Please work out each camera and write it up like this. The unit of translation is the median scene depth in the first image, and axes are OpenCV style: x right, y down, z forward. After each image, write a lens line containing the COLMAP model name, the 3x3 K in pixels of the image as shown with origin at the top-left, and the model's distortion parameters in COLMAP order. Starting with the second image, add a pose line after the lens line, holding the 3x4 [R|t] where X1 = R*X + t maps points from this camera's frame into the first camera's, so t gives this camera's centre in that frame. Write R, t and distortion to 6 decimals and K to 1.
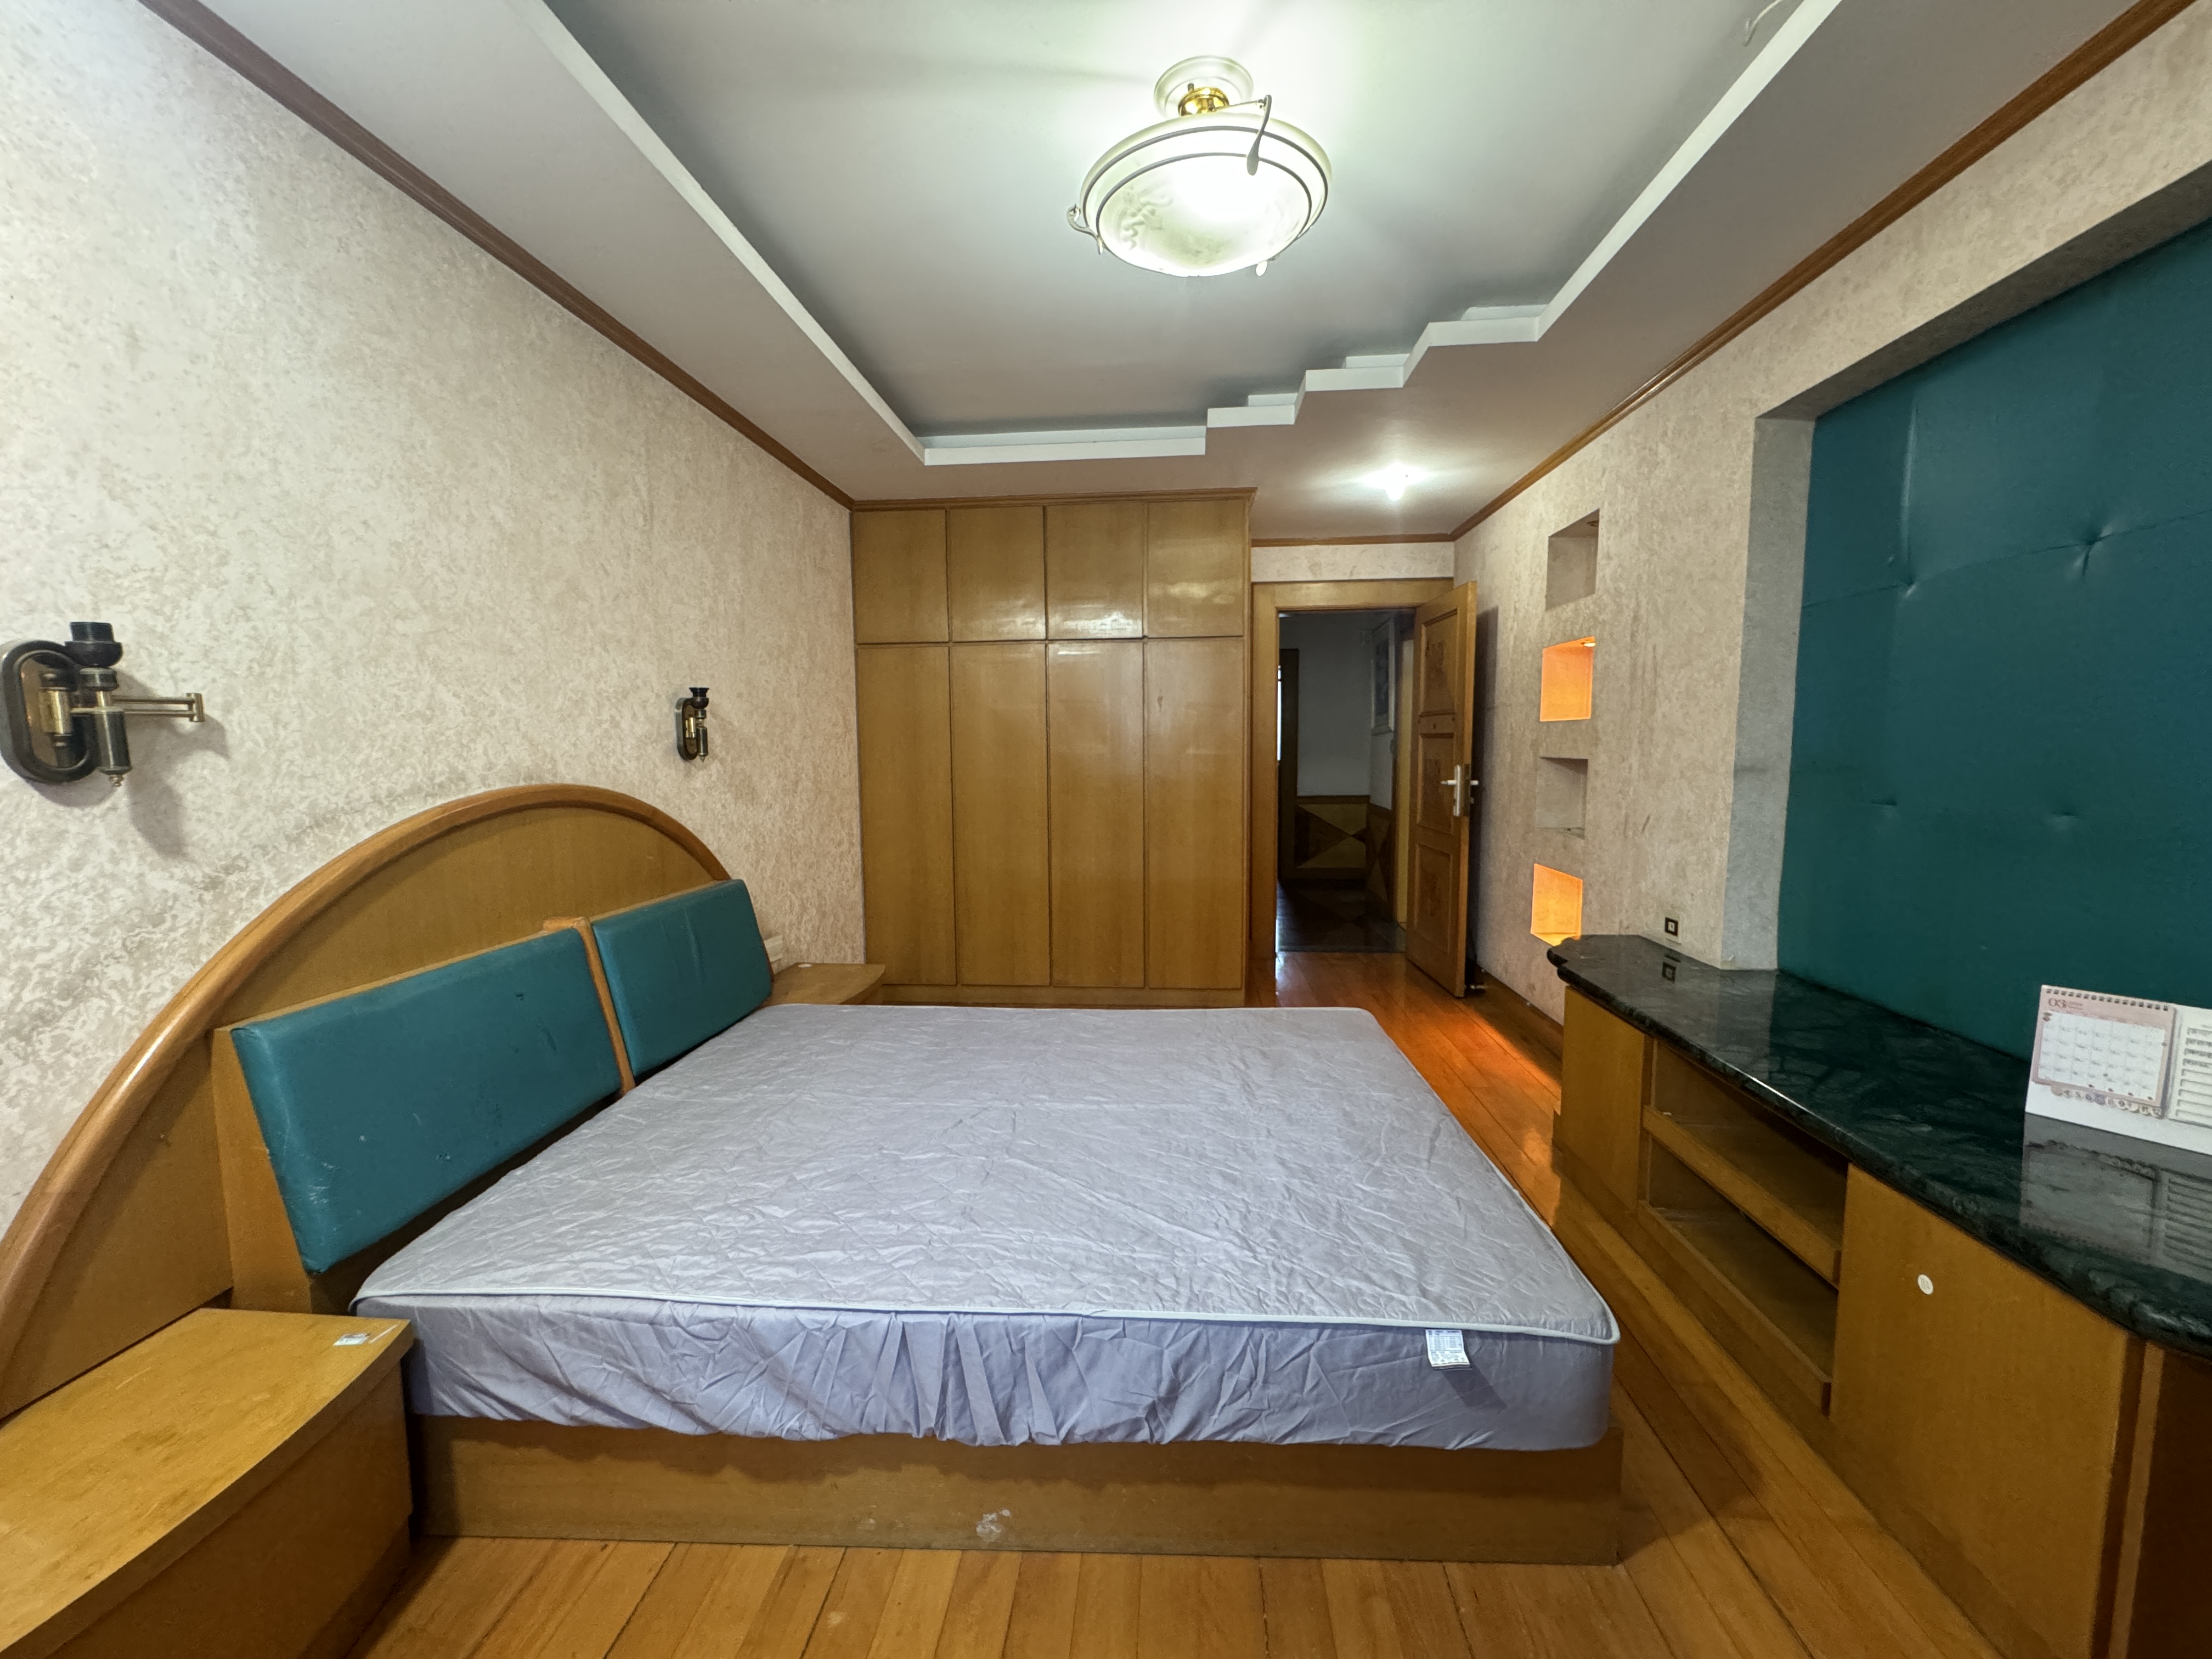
lens RADIAL K [[884.3, 0, 1107.9], [0, 884.3, 834.2], [0, 0, 1]] dist [-0.001709, -0.000709]
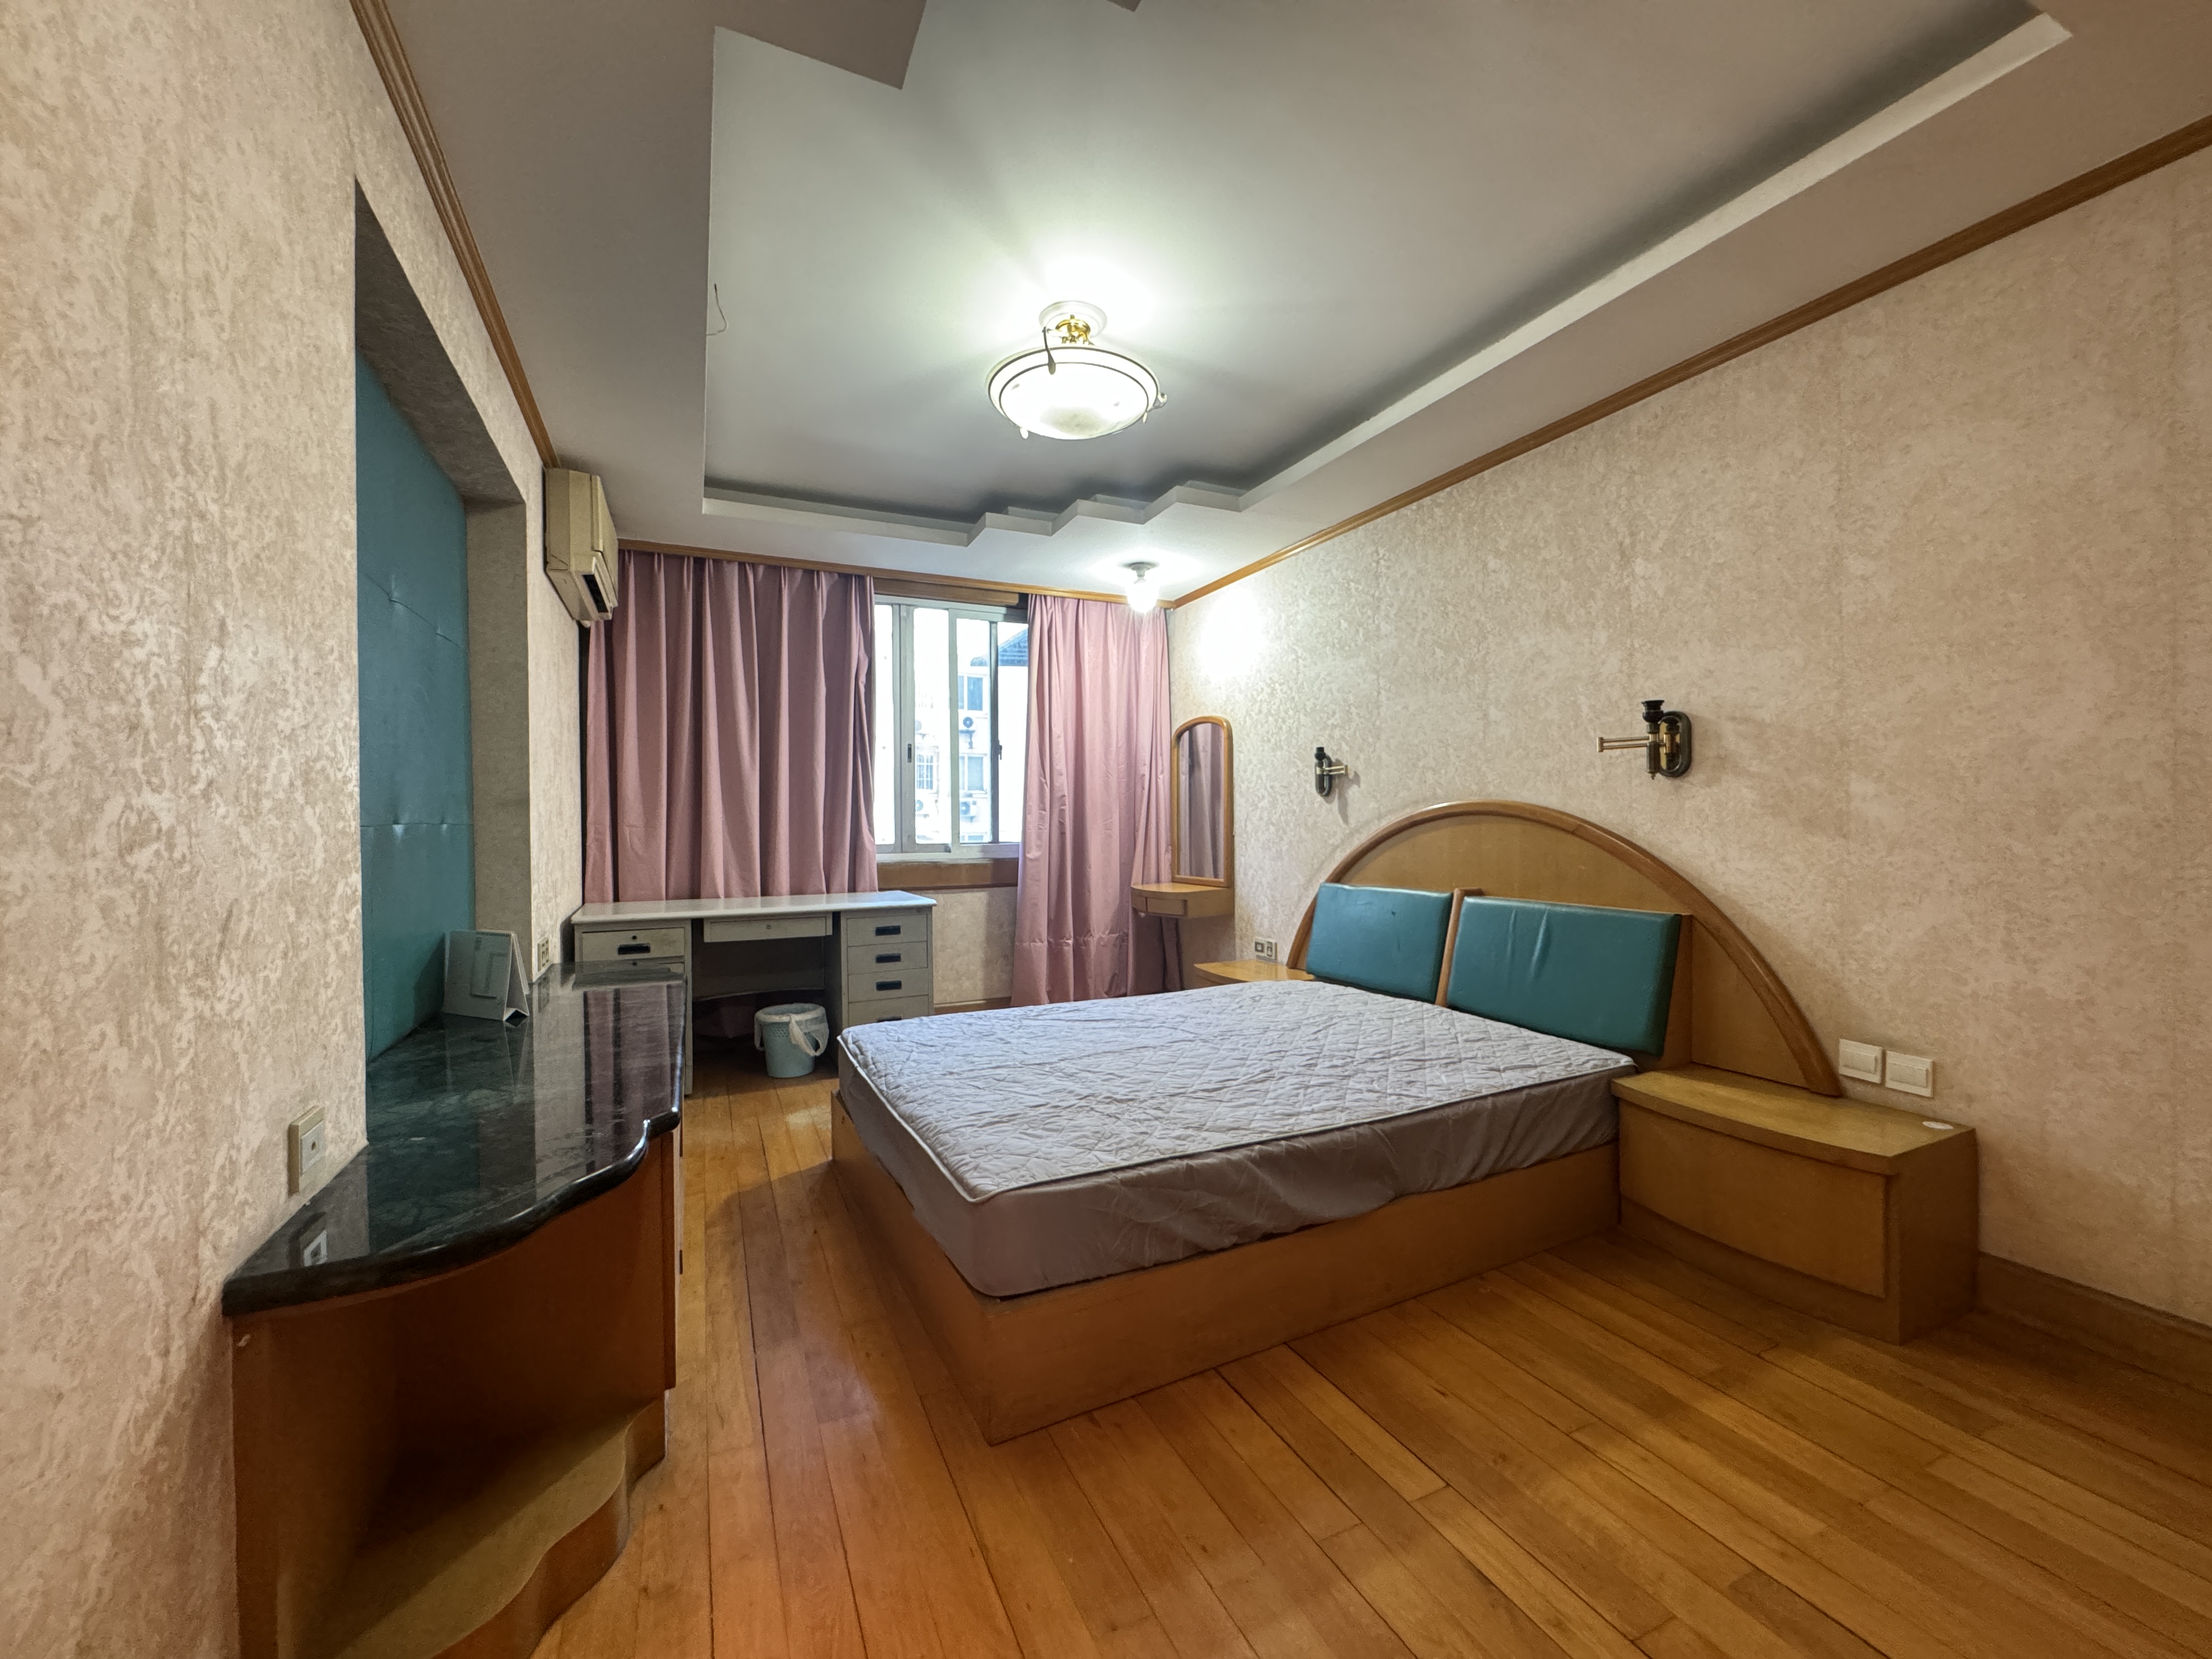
lens RADIAL K [[884.3, 0, 1107.8], [0, 884.3, 824.5], [0, 0, 1]] dist [-0.001709, -0.000709]
pose [[-0.870385, 0.022529, -0.491857, 0.538380], [-0.031712, 0.994314, 0.101661, -0.123049], [0.491350, 0.104082, -0.864721, 1.668340]]
